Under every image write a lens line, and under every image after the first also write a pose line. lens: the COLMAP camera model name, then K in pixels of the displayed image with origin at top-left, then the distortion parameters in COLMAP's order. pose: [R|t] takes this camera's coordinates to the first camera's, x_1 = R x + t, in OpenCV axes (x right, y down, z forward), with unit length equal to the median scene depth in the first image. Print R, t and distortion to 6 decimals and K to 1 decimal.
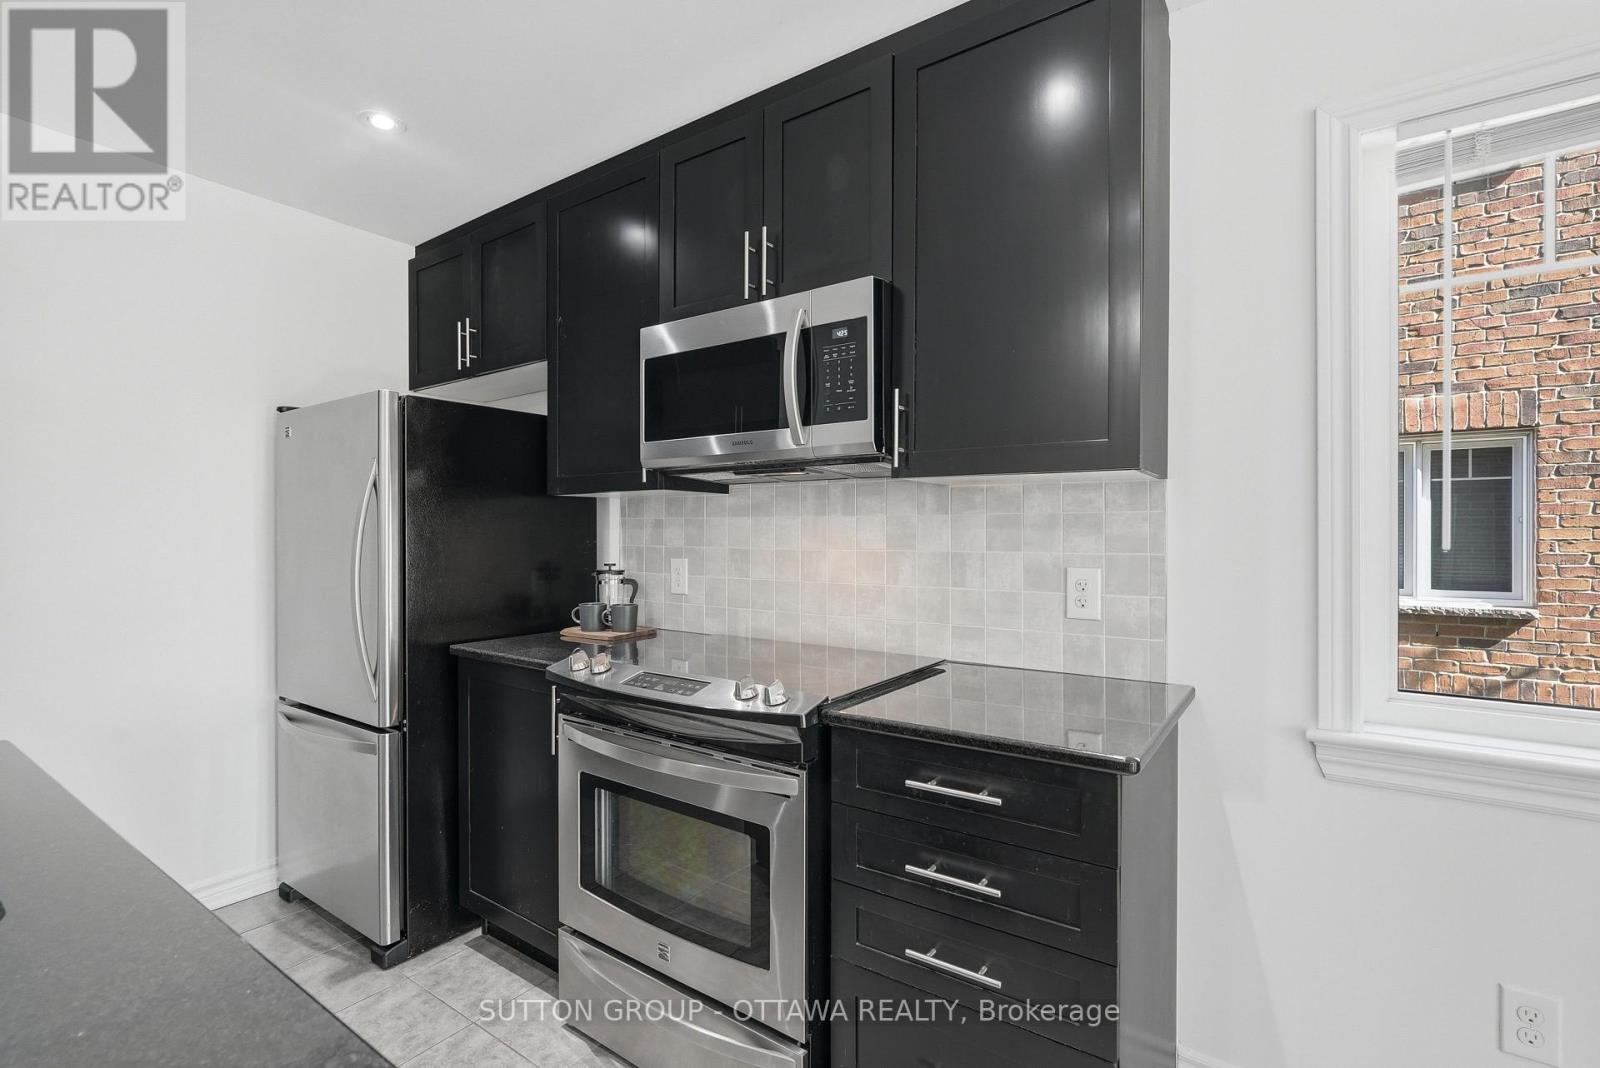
lens RADIAL K [[741.8, 0, 798.4], [0, 741.8, 530.1], [0, 0, 1]] dist [-0.000049, 0.000166]
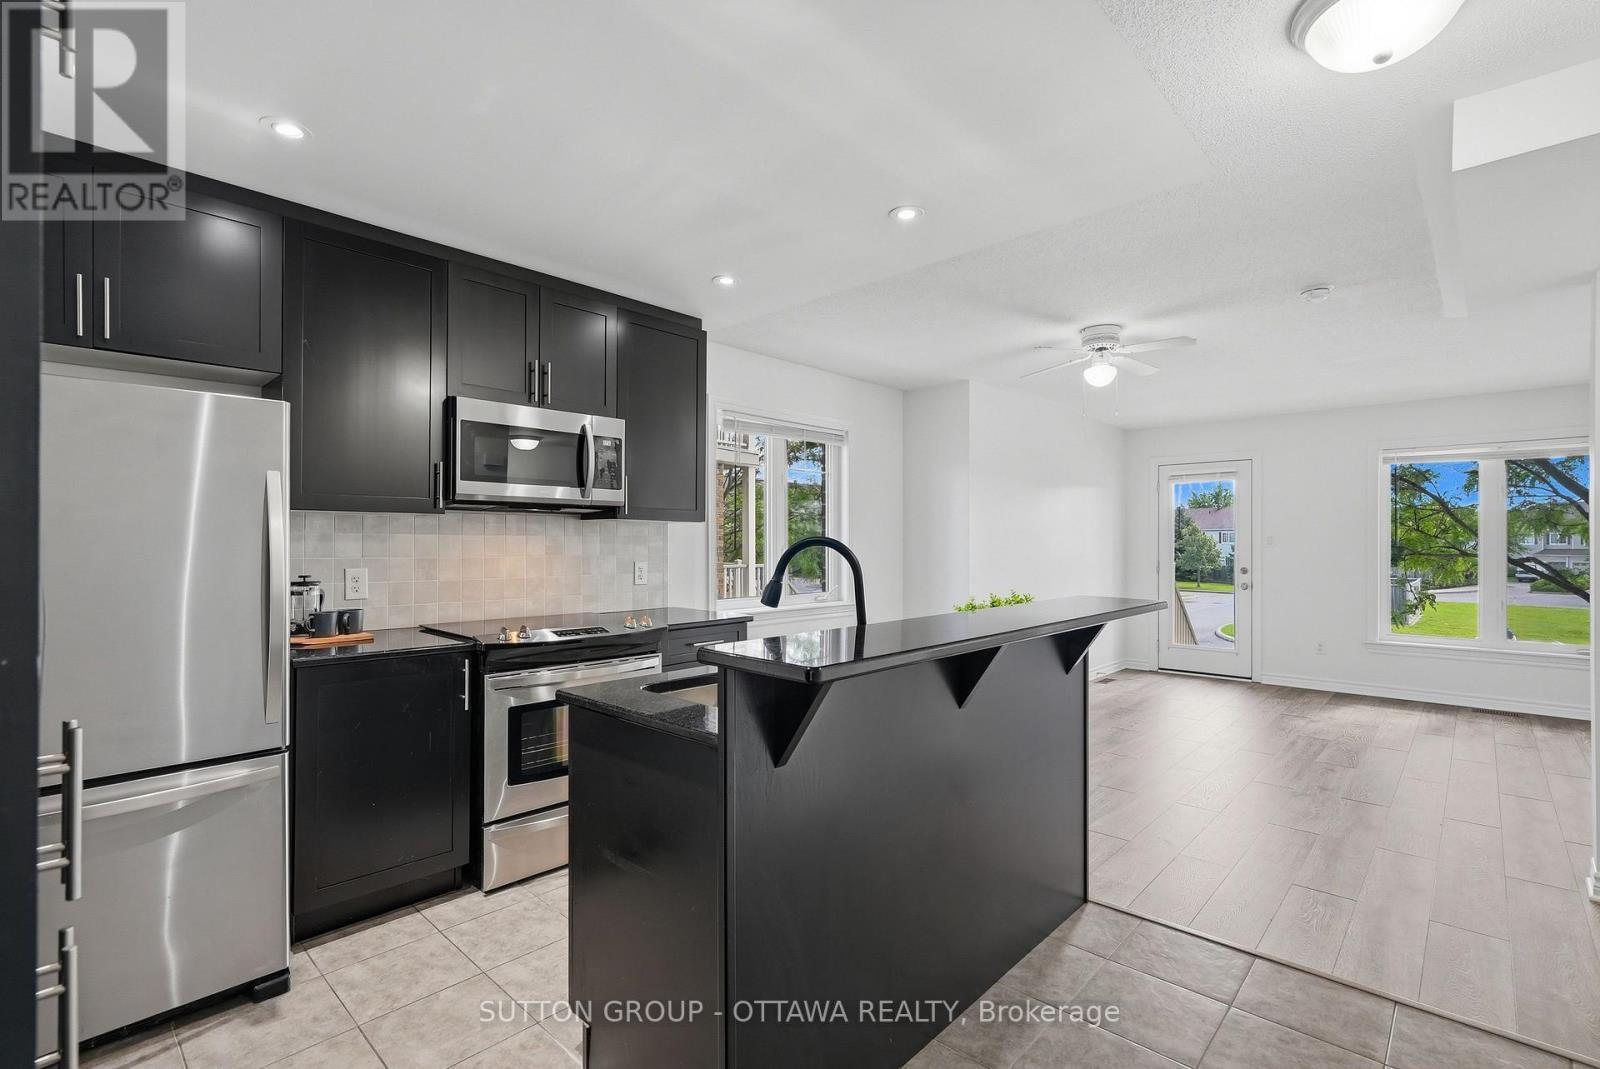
lens RADIAL K [[741.8, 0, 802.0], [0, 741.8, 539.2], [0, 0, 1]] dist [-0.000049, 0.000166]
pose [[0.128283, 0.009487, 0.991692, -1.583514], [-0.003020, 0.999953, -0.009175, 0.002782], [-0.991733, -0.001818, 0.128306, 0.220288]]
